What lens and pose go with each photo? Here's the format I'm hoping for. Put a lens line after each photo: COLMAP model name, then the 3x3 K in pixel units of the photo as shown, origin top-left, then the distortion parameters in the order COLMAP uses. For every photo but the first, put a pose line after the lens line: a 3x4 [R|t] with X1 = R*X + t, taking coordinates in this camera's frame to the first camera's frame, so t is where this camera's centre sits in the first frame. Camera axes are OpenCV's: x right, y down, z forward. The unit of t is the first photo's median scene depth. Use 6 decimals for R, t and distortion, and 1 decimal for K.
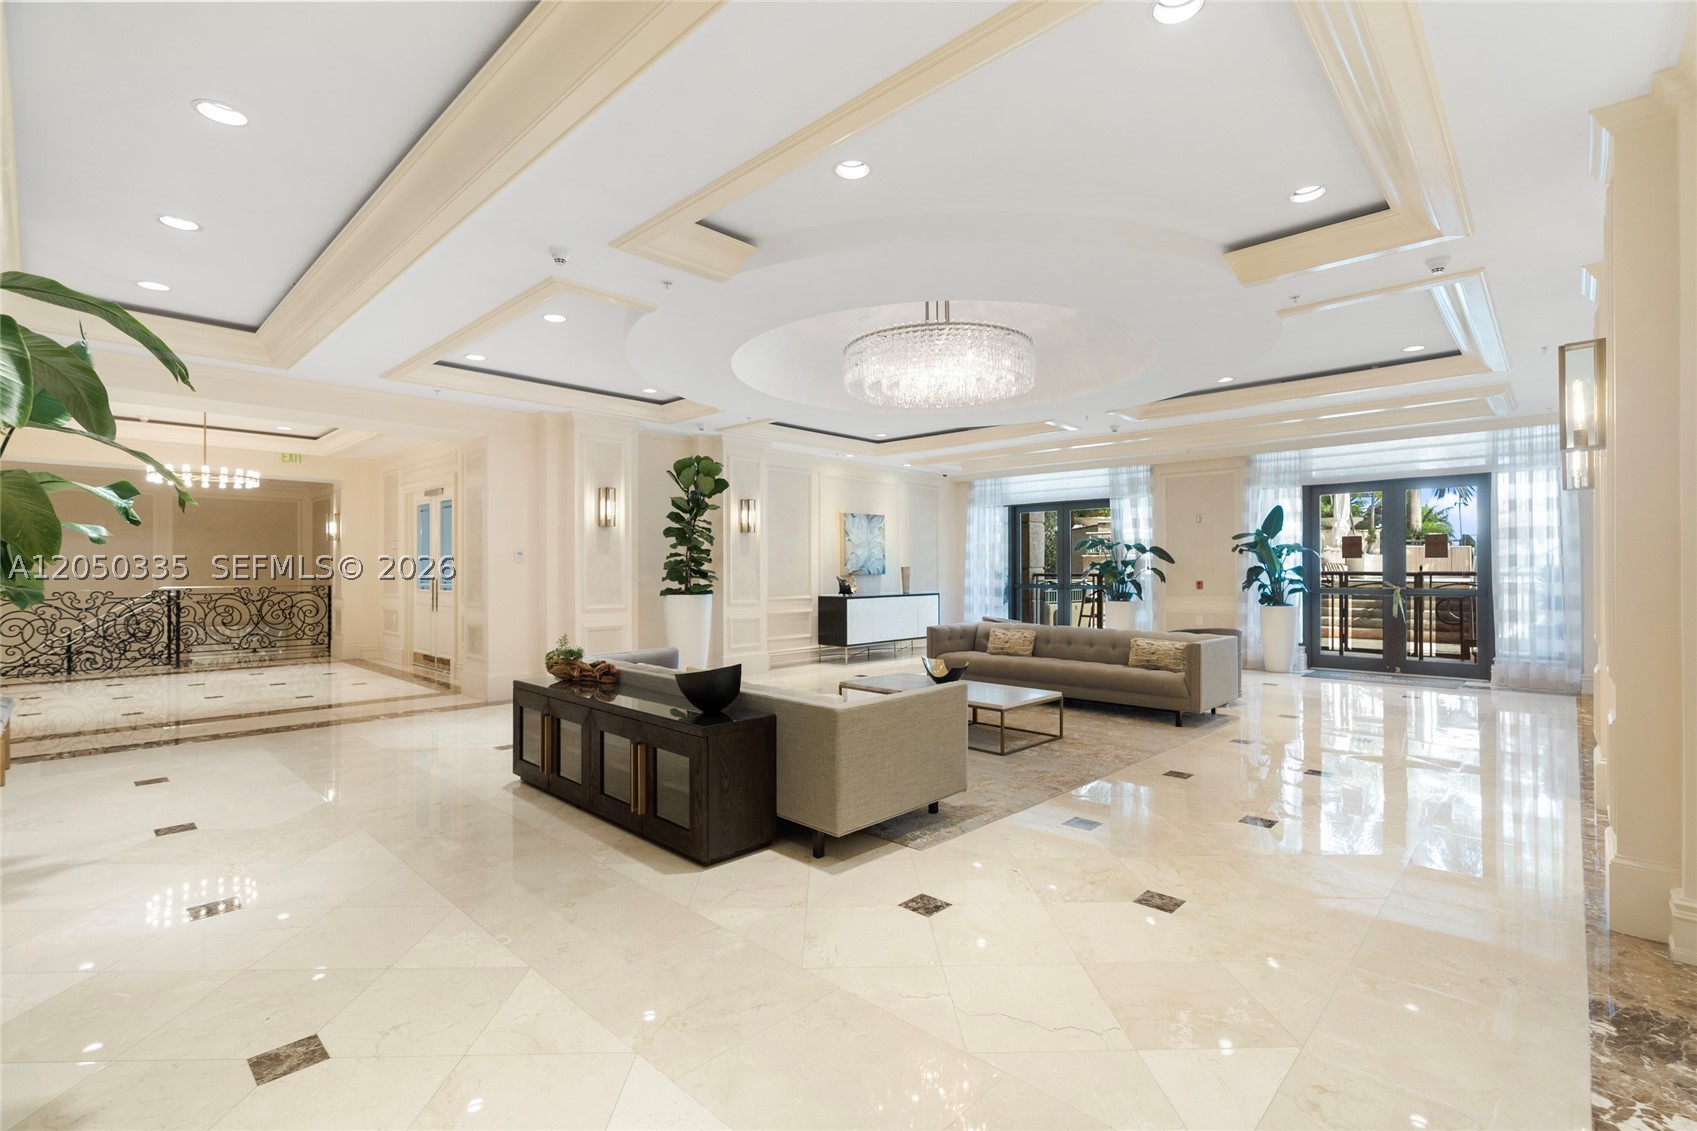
lens RADIAL K [[770.7, 0, 852.7], [0, 770.7, 566.2], [0, 0, 1]] dist [0.016777, -0.000657]
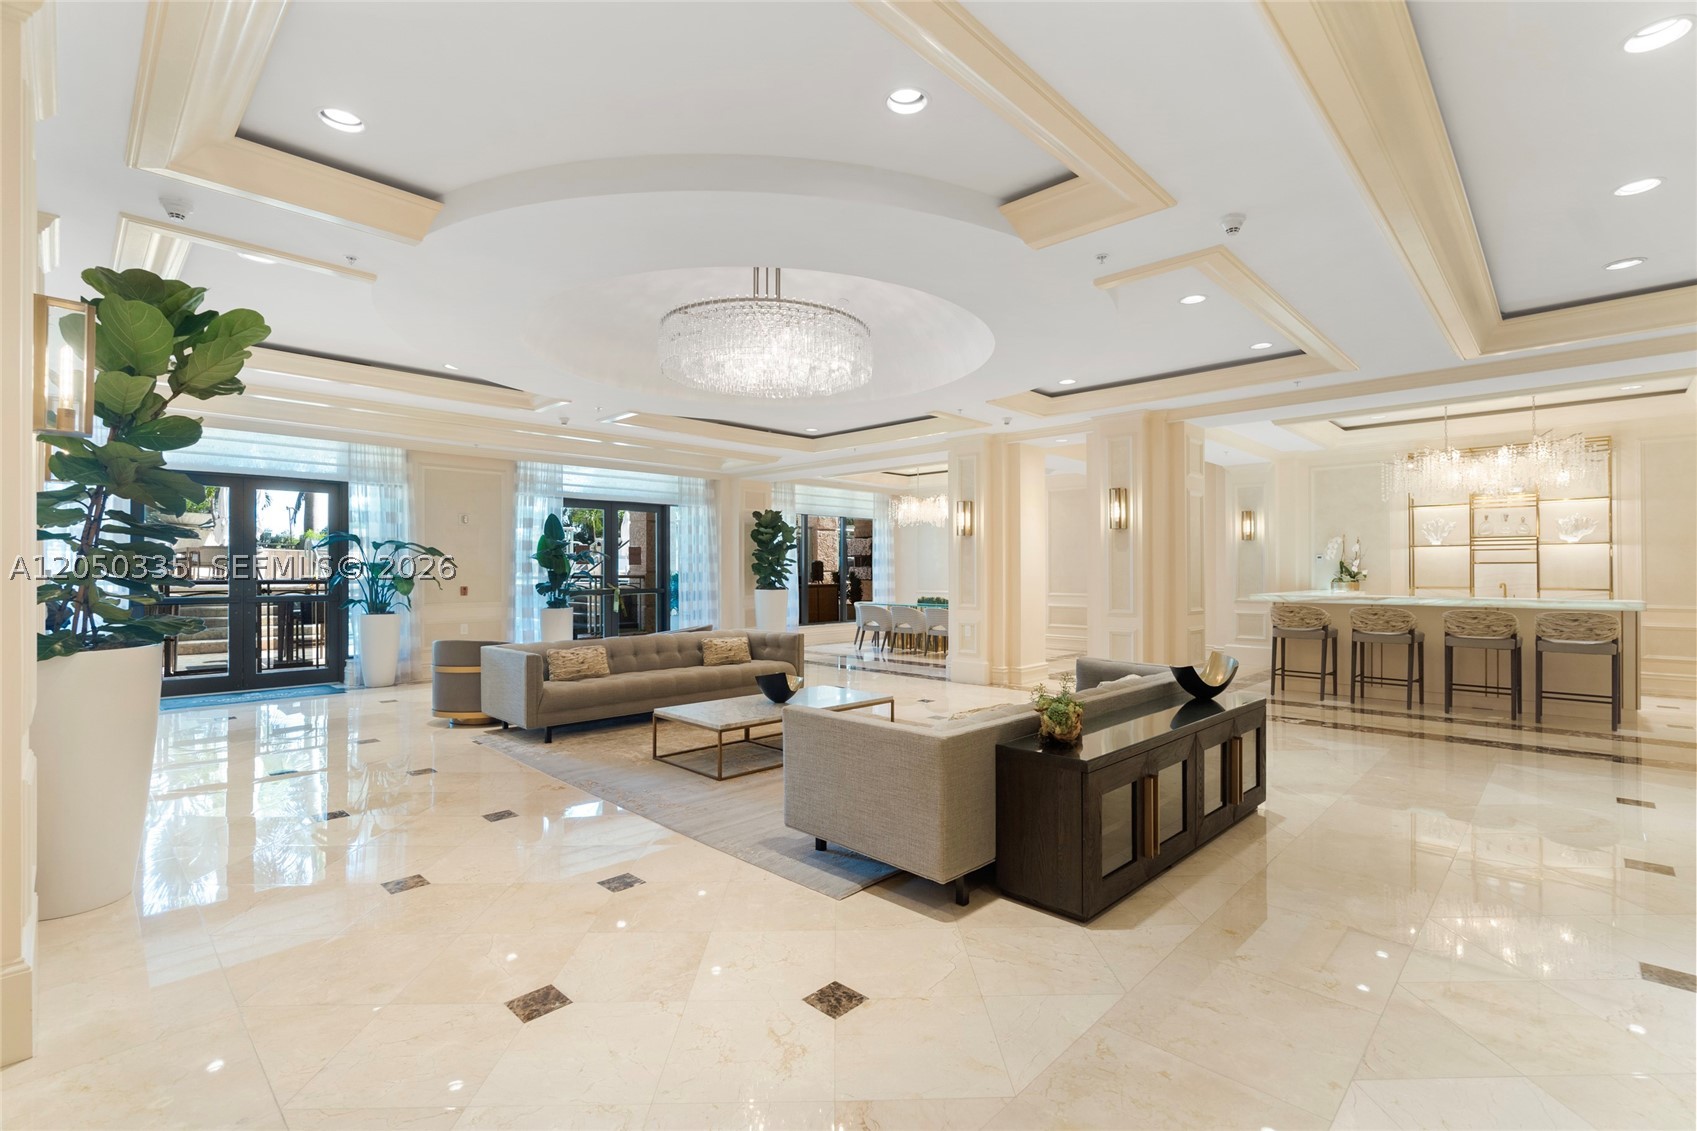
lens RADIAL K [[770.7, 0, 853.7], [0, 770.7, 562.5], [0, 0, 1]] dist [0.016777, -0.000657]
pose [[-0.010397, 0.006665, 0.999924, -0.581799], [0.006394, 0.999958, -0.006598, -0.003116], [-0.999926, 0.006325, -0.010440, 0.664717]]
